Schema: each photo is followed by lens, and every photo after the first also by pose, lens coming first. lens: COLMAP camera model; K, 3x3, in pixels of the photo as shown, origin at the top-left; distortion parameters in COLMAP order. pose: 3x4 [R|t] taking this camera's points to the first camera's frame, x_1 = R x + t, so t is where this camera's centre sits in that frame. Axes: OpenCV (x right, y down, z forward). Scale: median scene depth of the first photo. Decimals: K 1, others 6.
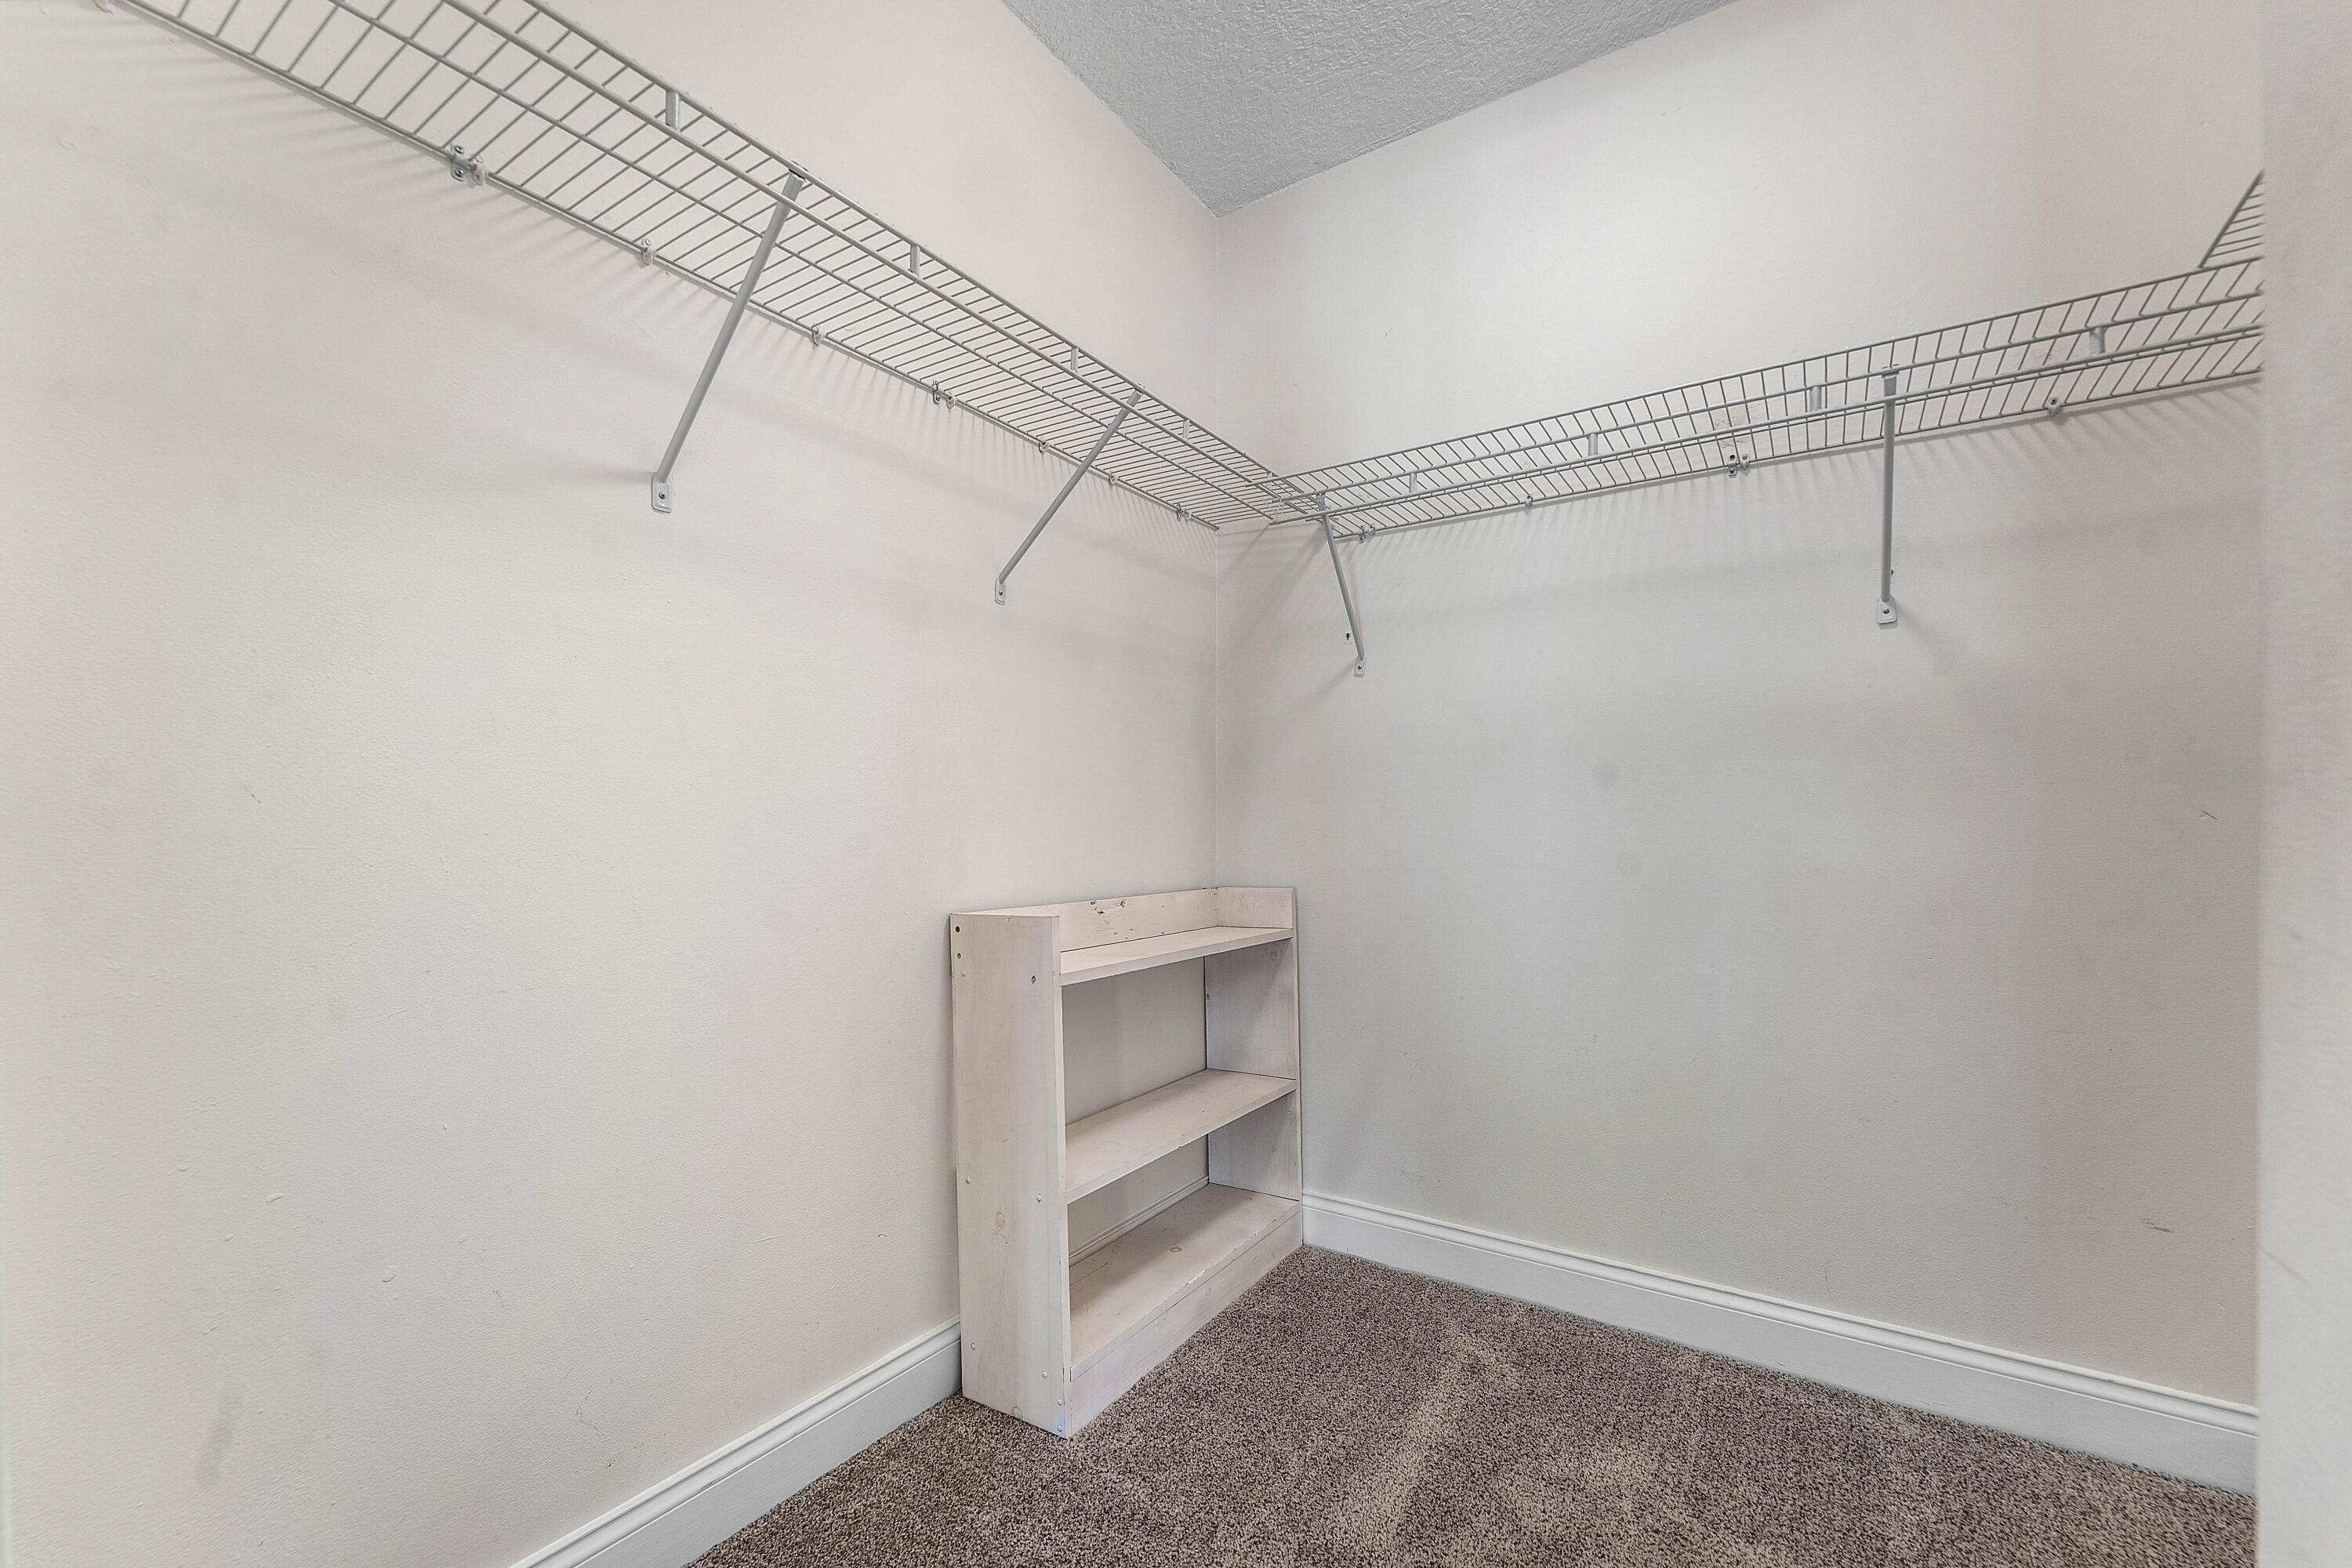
lens RADIAL K [[974.4, 0, 1175.5], [0, 974.4, 819.6], [0, 0, 1]] dist [-0.000483, -0.000142]
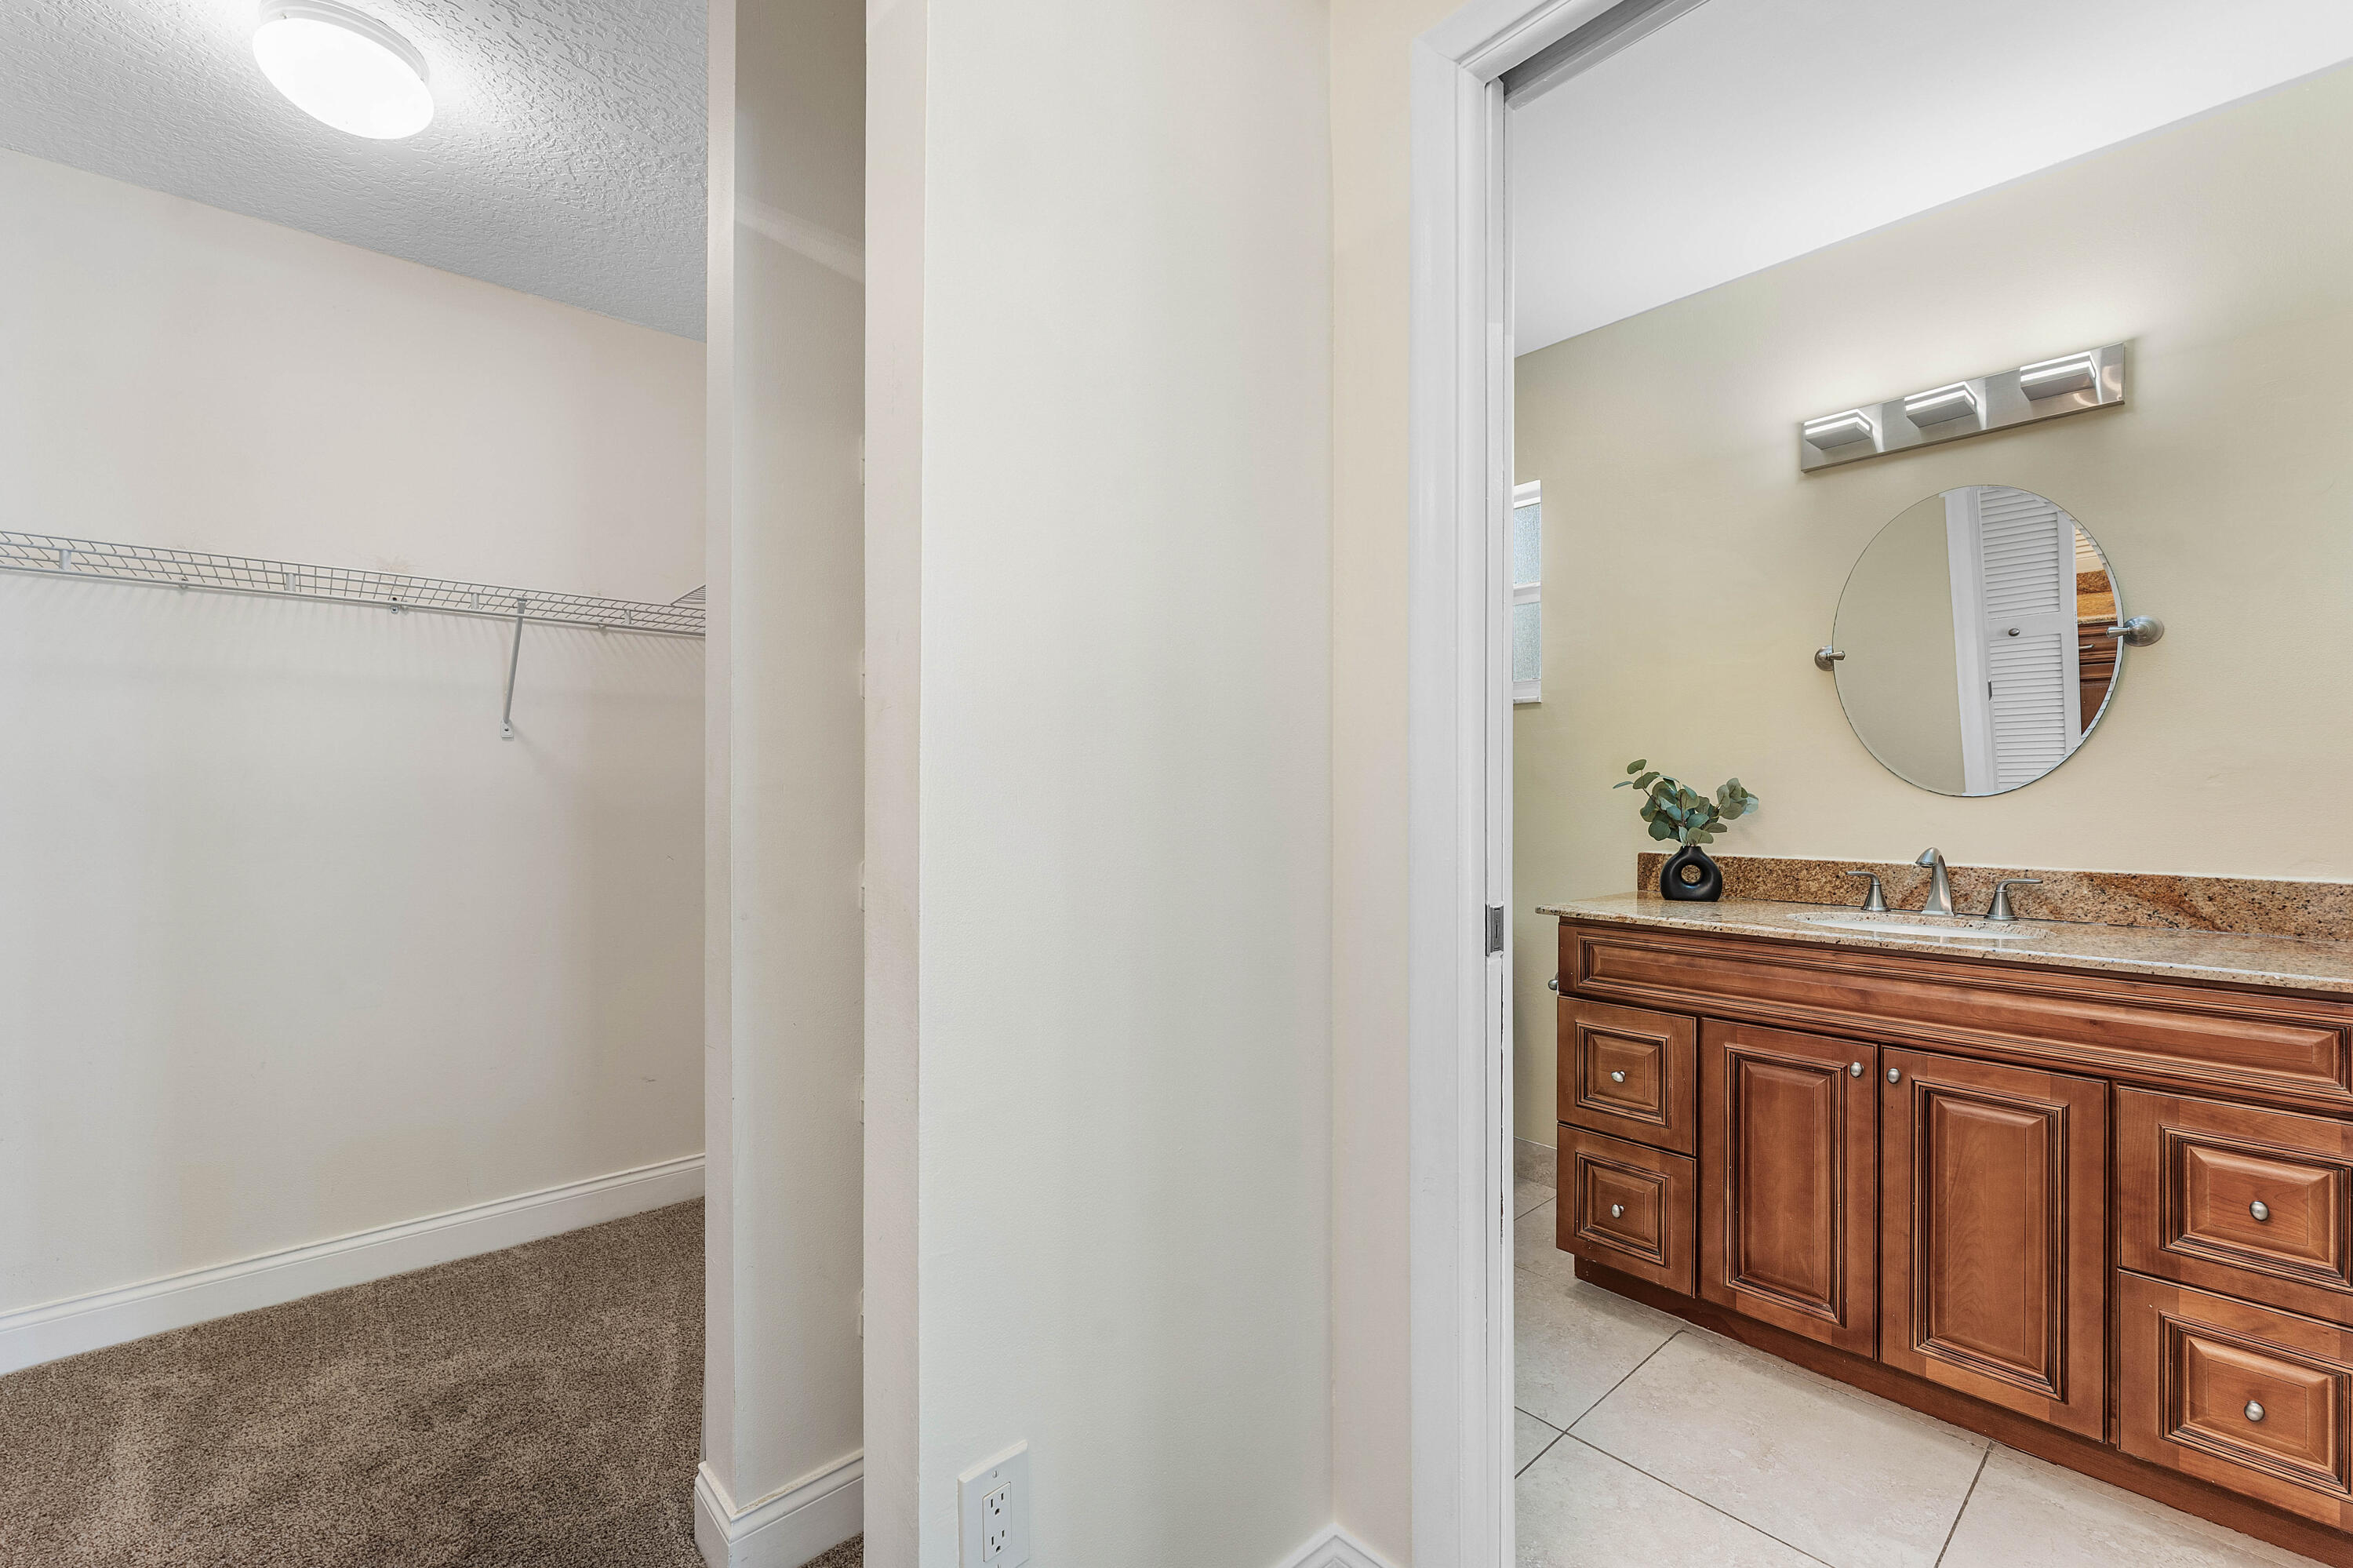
lens RADIAL K [[965.4, 0, 1175.5], [0, 965.4, 805.4], [0, 0, 1]] dist [-0.000216, -0.000180]
pose [[0.240624, -0.004039, 0.970610, -0.478438], [-0.002277, 0.999986, 0.004725, -0.105669], [-0.970616, -0.003347, 0.240611, -0.372172]]
